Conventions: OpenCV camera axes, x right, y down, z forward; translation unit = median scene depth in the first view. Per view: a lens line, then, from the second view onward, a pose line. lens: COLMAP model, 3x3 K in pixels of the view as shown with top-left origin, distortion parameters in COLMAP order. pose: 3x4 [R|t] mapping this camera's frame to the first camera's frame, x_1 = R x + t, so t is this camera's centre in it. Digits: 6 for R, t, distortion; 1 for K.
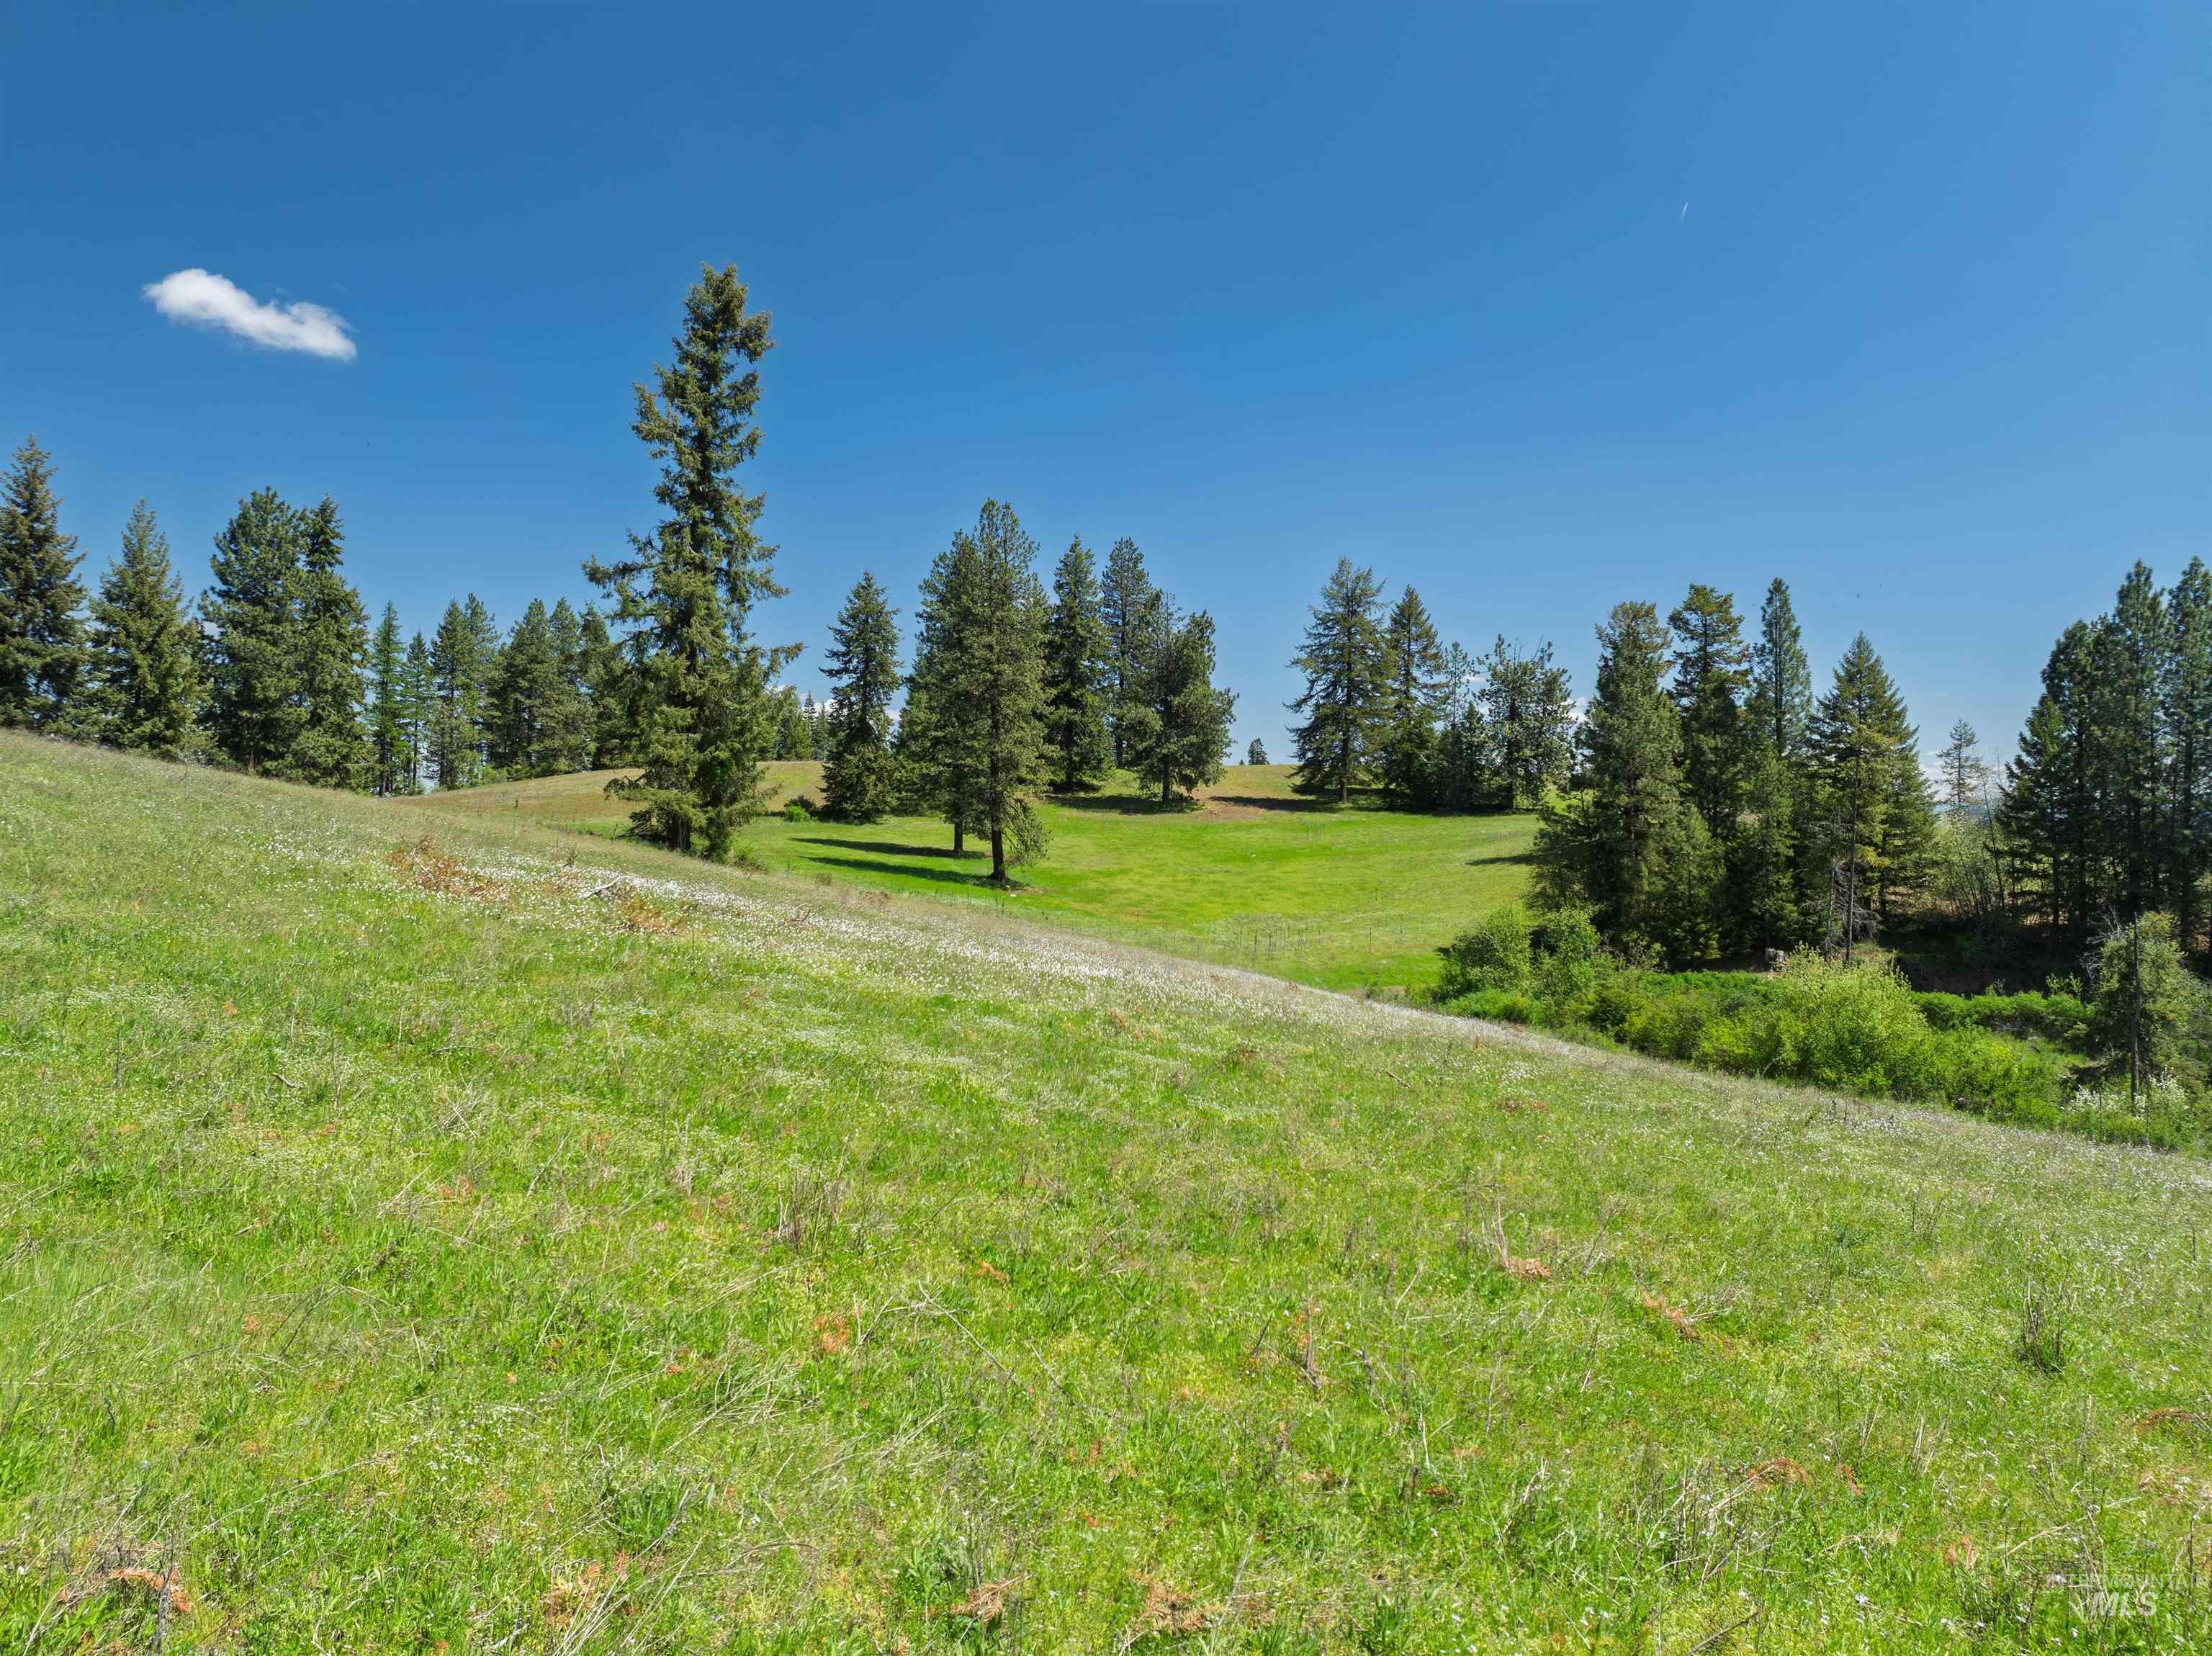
lens RADIAL K [[1551.8, 0, 1106.0], [0, 1551.8, 828.0], [0, 0, 1]] dist [-0.035670, -0.003349]
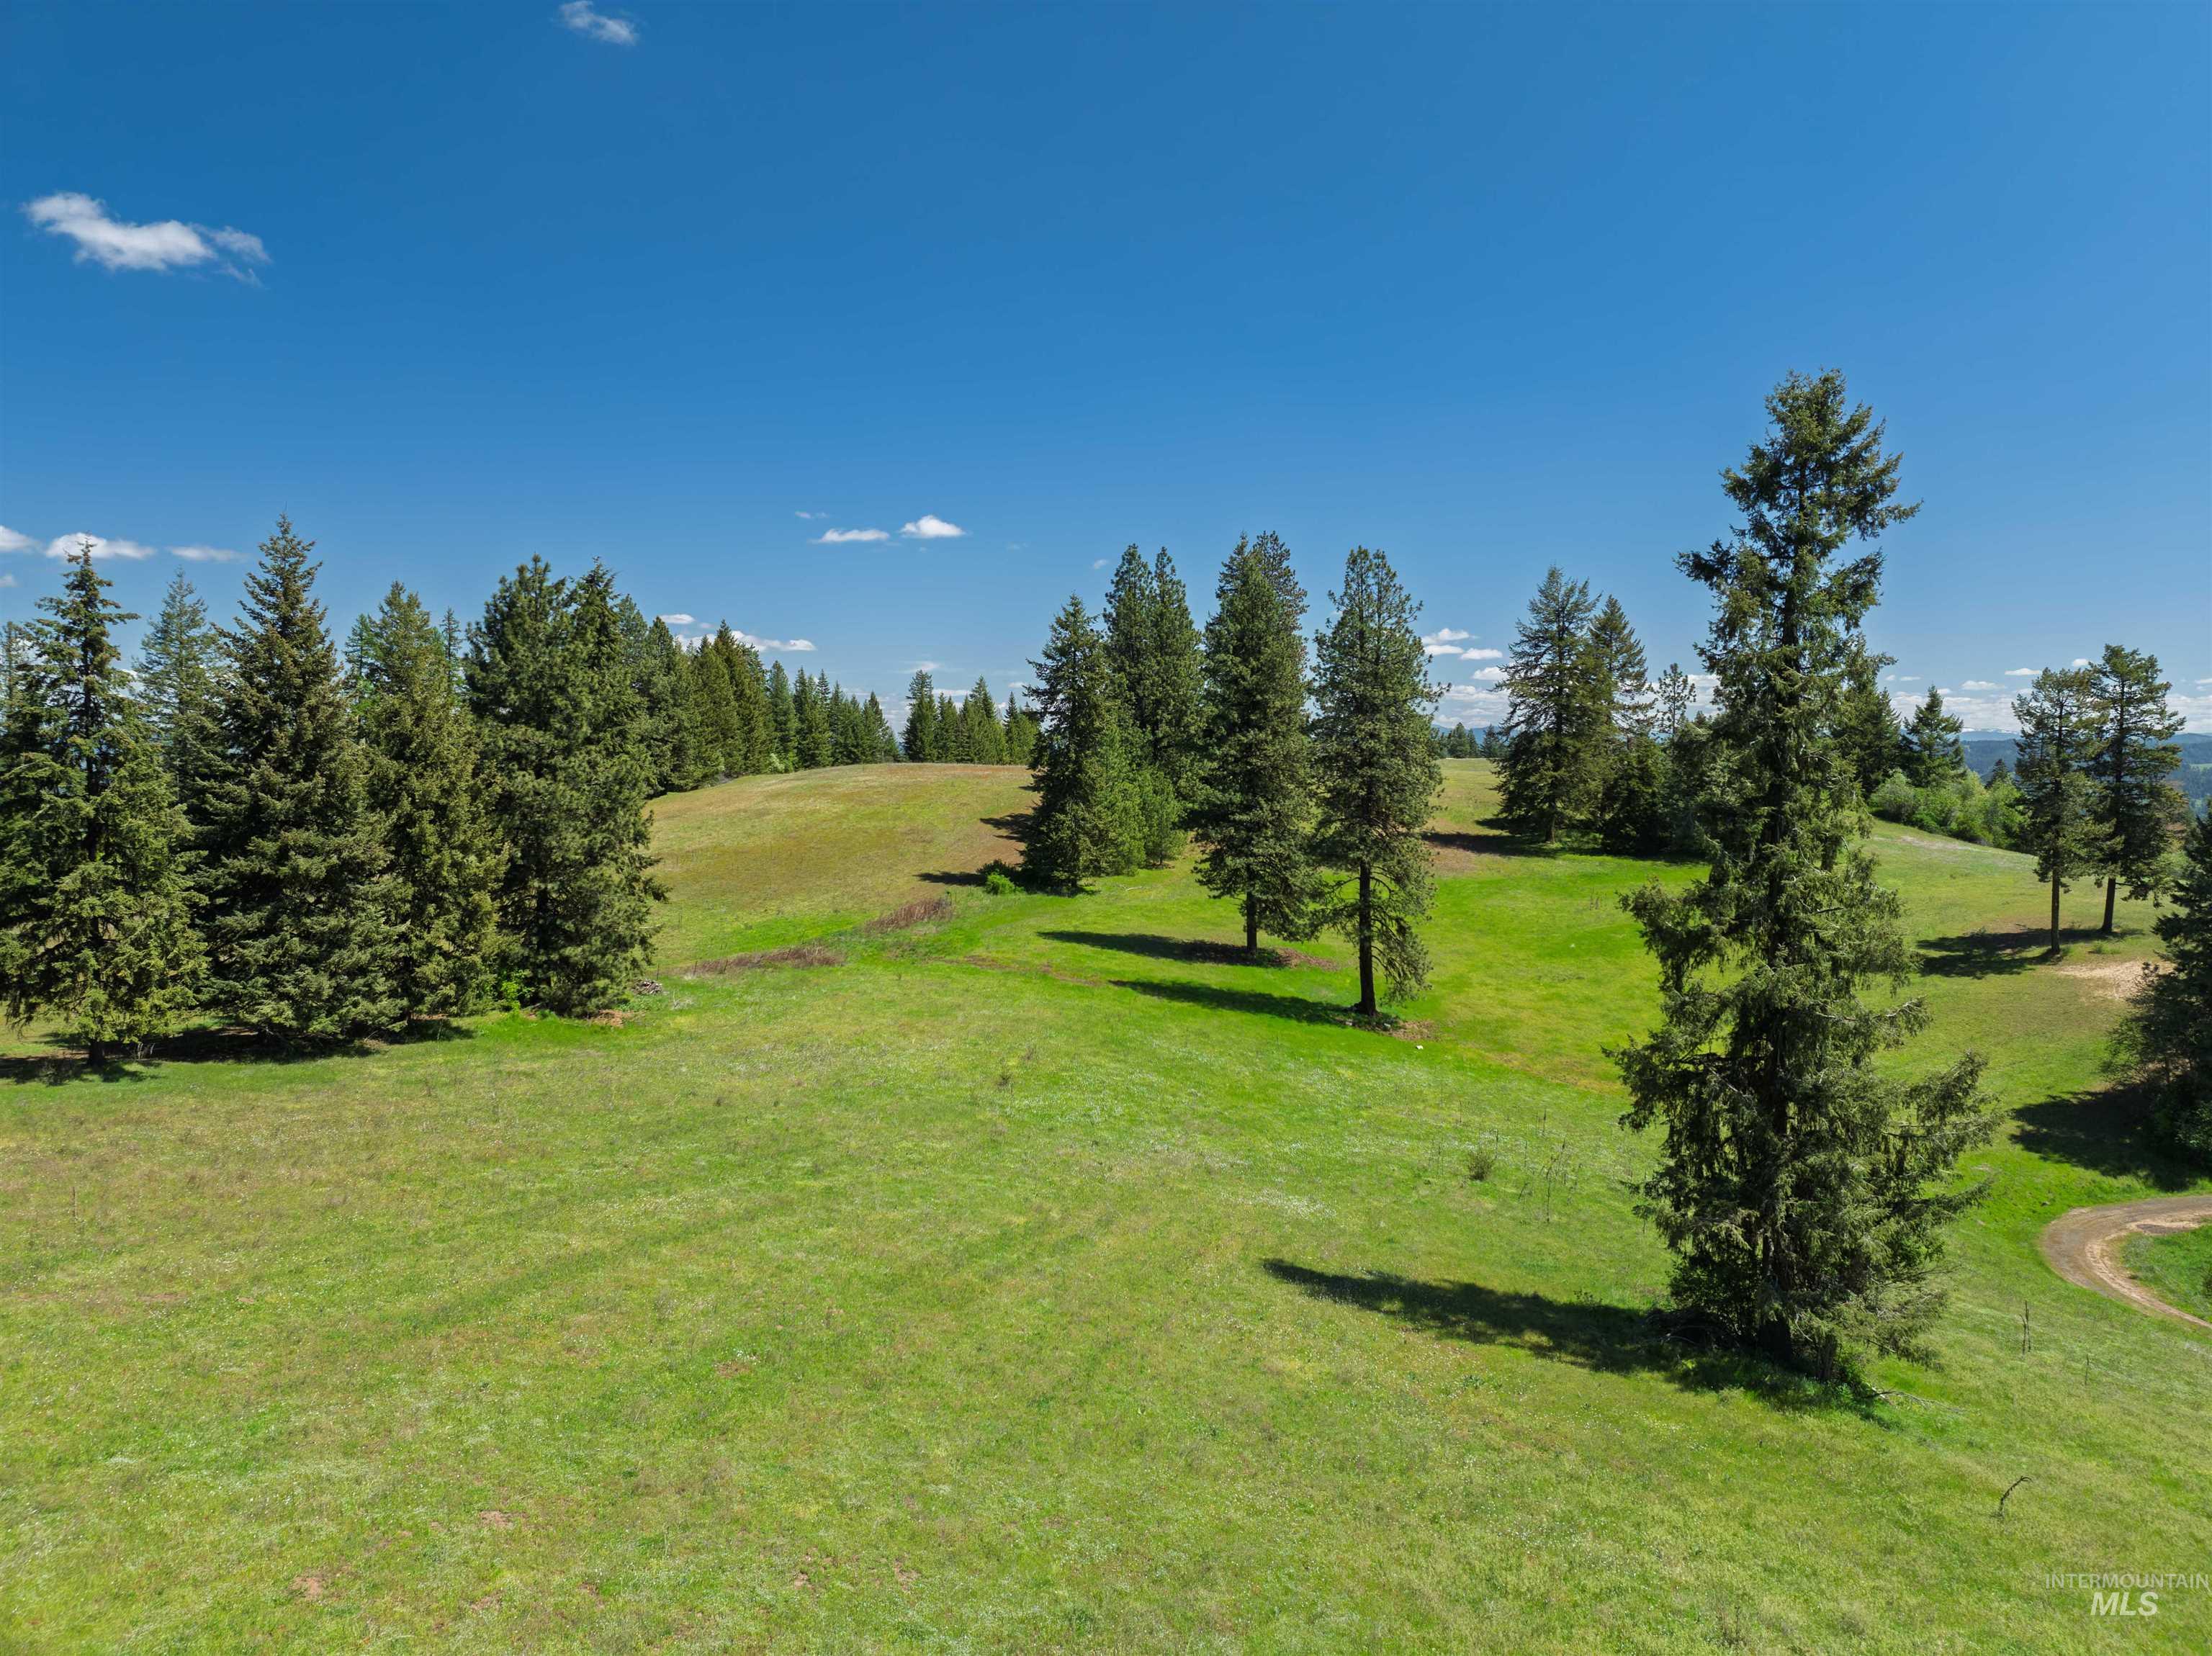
lens RADIAL K [[1531.1, 0, 1106.2], [0, 1531.1, 881.3], [0, 0, 1]] dist [-0.035172, -0.000781]
pose [[0.996399, -0.010820, 0.084099, -0.208331], [0.003813, 0.996539, 0.083040, -0.078804], [-0.084707, -0.082420, 0.992991, 0.155499]]
